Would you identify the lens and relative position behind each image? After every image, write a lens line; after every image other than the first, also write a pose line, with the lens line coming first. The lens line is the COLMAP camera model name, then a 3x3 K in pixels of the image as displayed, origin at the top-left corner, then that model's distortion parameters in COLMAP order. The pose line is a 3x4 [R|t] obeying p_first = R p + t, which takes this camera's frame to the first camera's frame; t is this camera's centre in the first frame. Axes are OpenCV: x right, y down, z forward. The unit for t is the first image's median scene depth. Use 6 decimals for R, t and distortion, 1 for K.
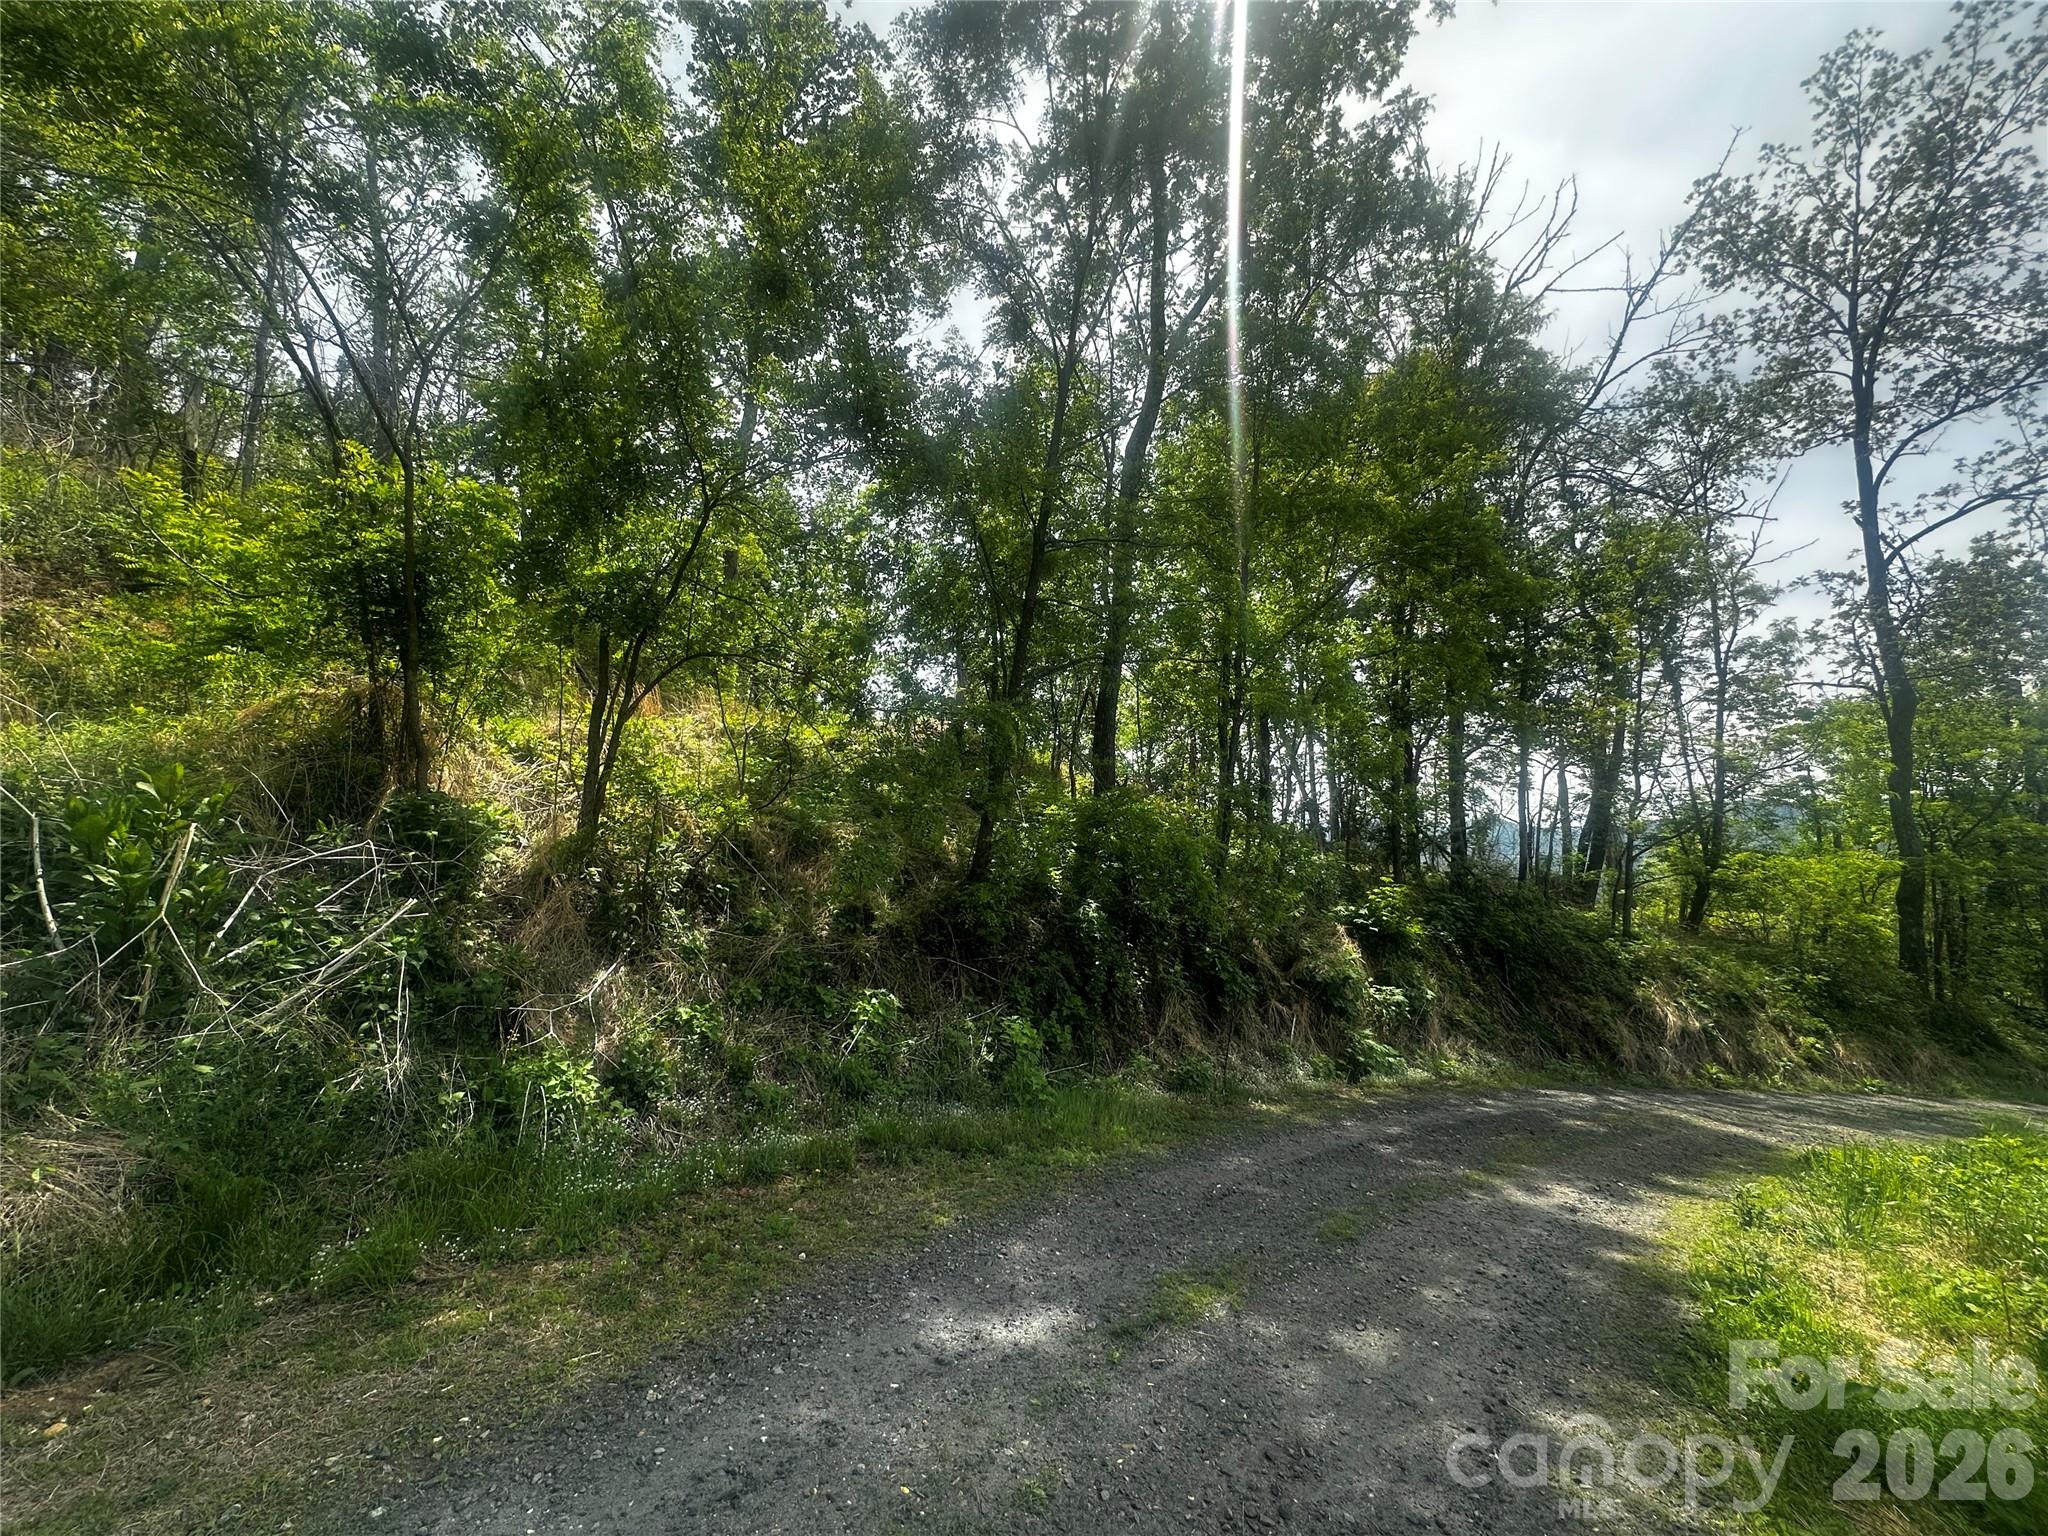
lens RADIAL K [[817.2, 0, 1025.5], [0, 817.2, 768.6], [0, 0, 1]] dist [-0.002867, 0.000133]
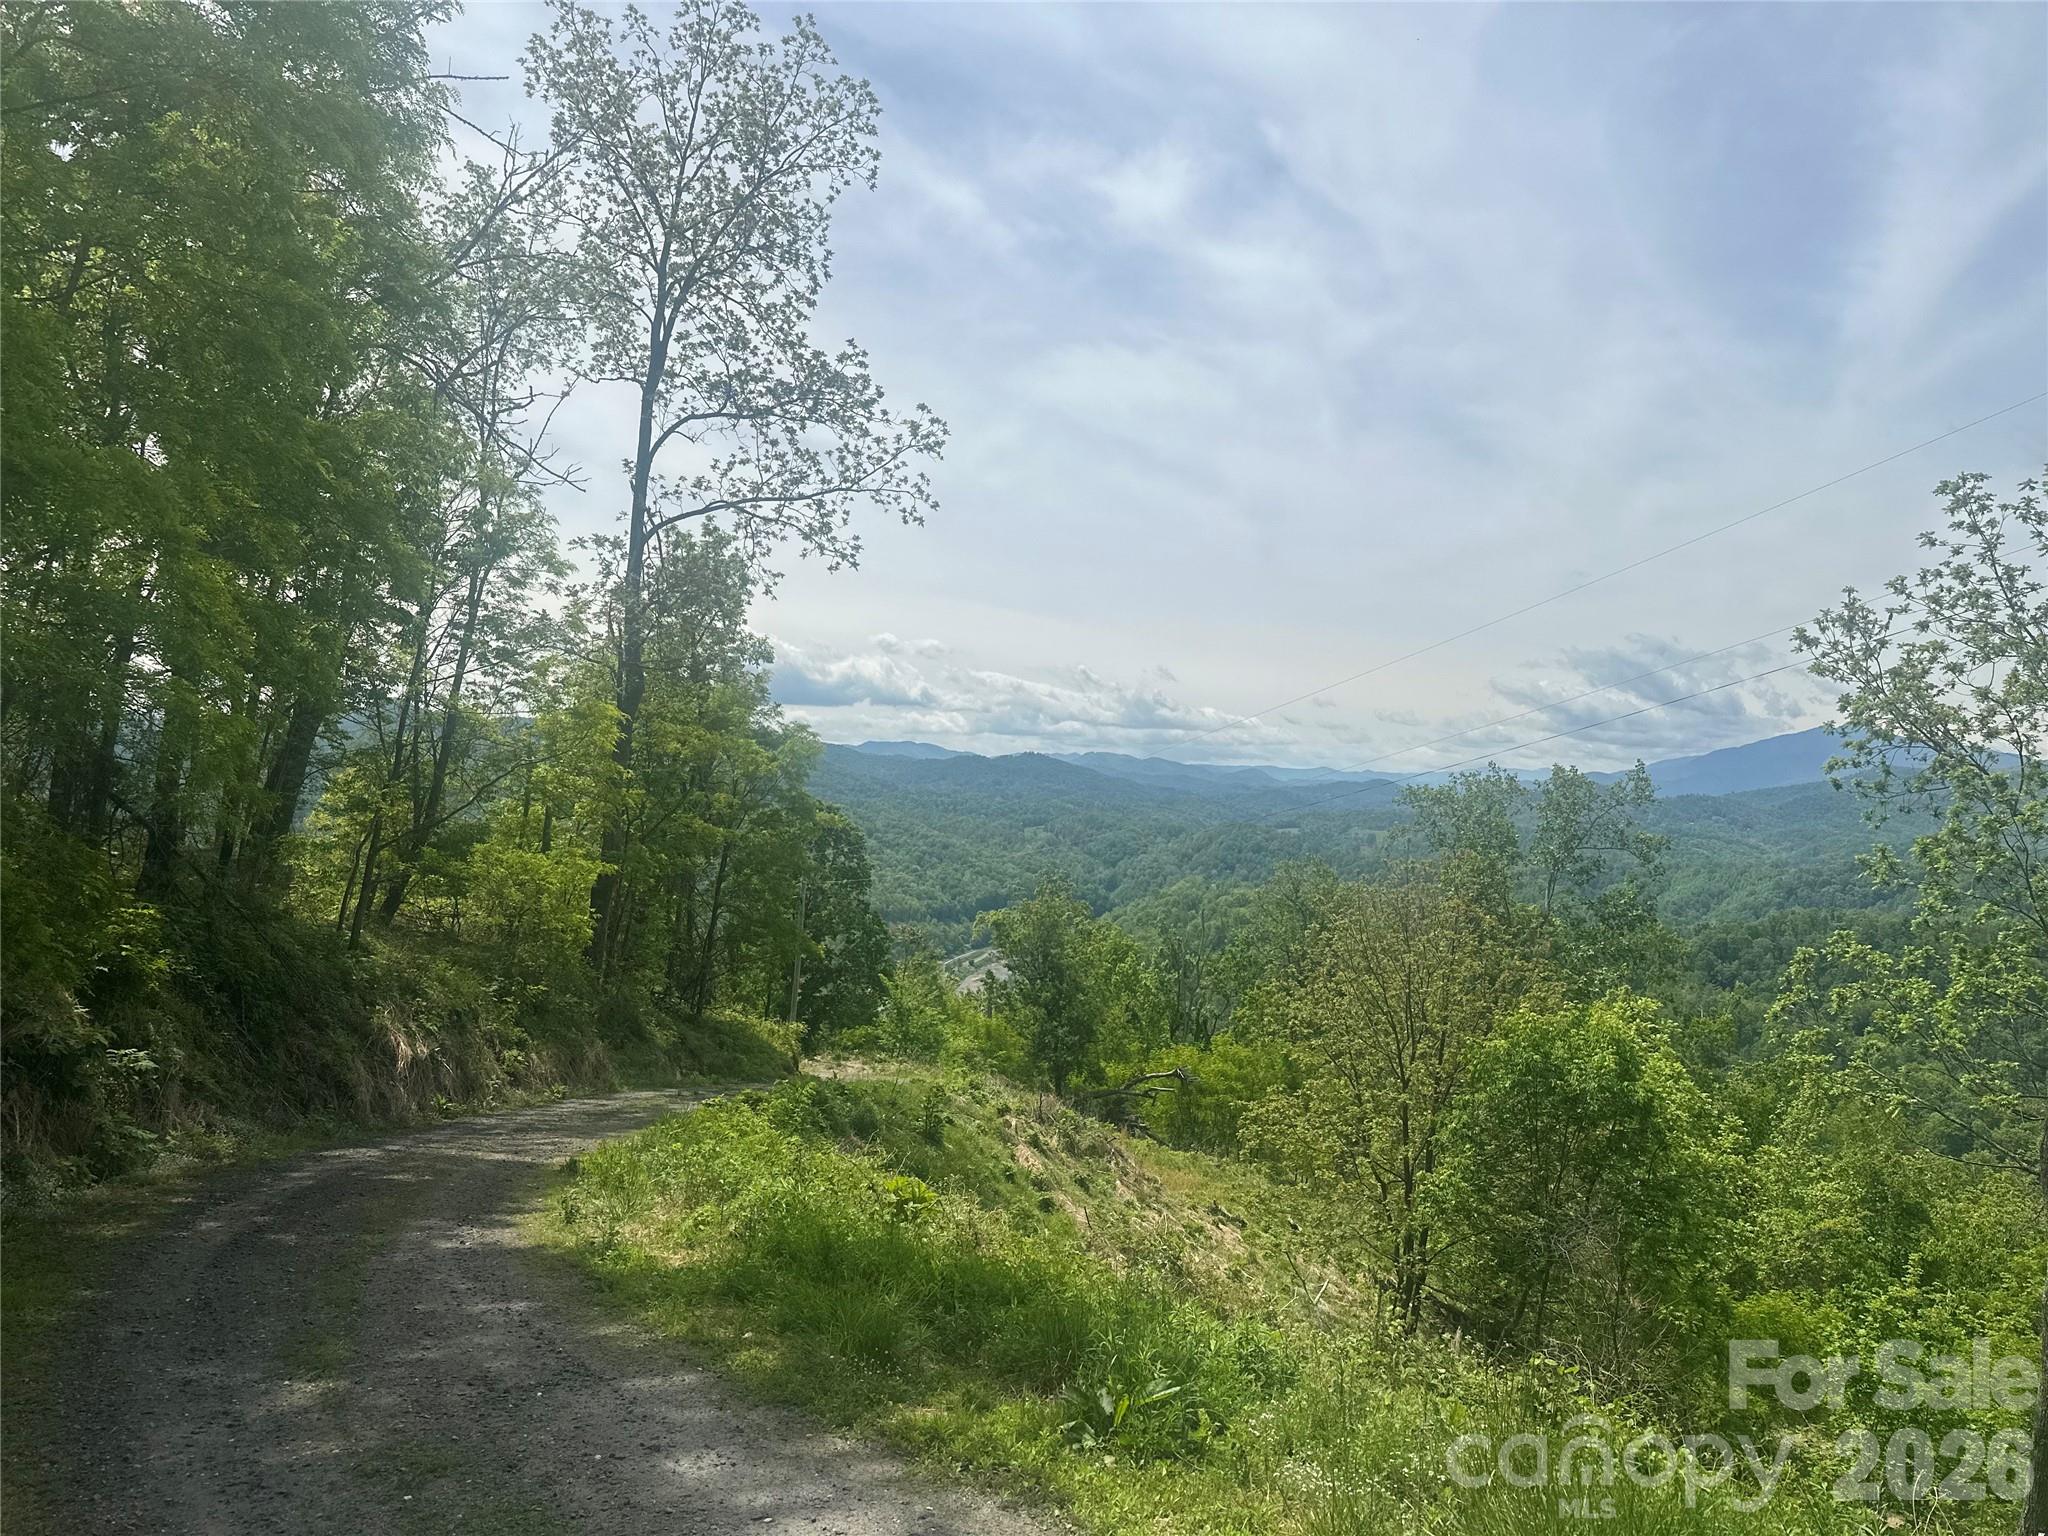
lens RADIAL K [[1419.1, 0, 1032.8], [0, 1419.1, 765.7], [0, 0, 1]] dist [0.146267, -0.245176]
pose [[0.408934, 0.071976, 0.909721, -0.254854], [-0.174011, 0.984744, 0.000309, -0.074338], [-0.895820, -0.158428, 0.415219, -0.131771]]
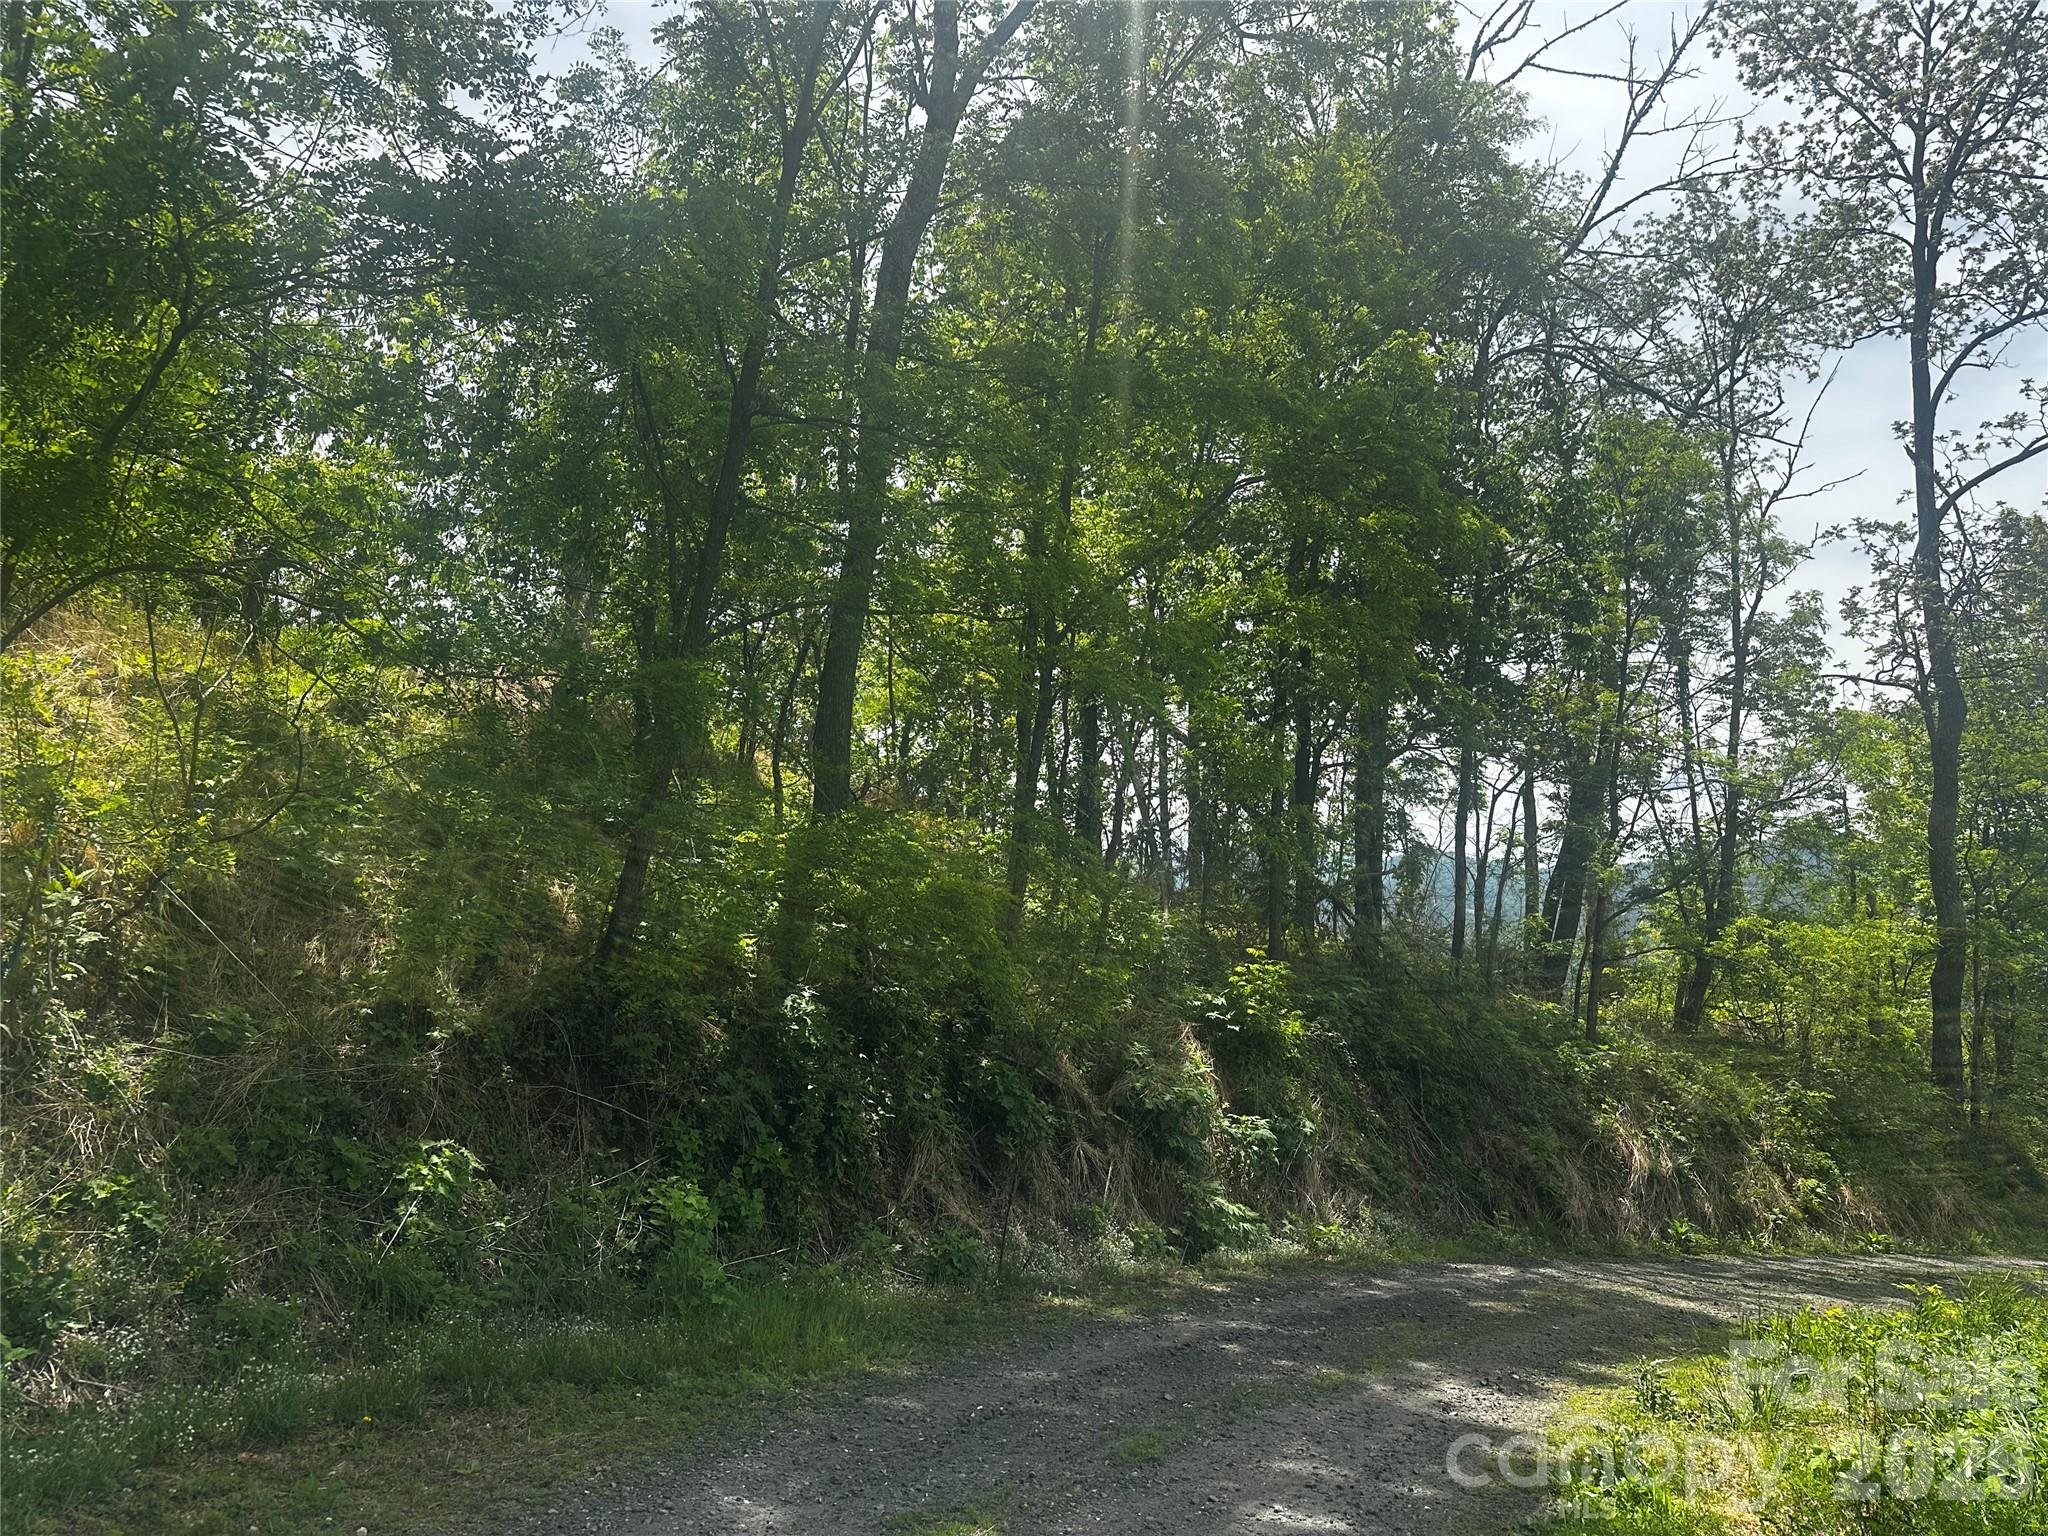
lens RADIAL K [[1437.9, 0, 1038.6], [0, 1437.9, 764.3], [0, 0, 1]] dist [0.037099, -0.027878]
pose [[0.969950, 0.036057, 0.240619, -0.007694], [-0.038626, 0.999236, 0.005967, -0.010878], [-0.240220, -0.015082, 0.970601, -0.050672]]
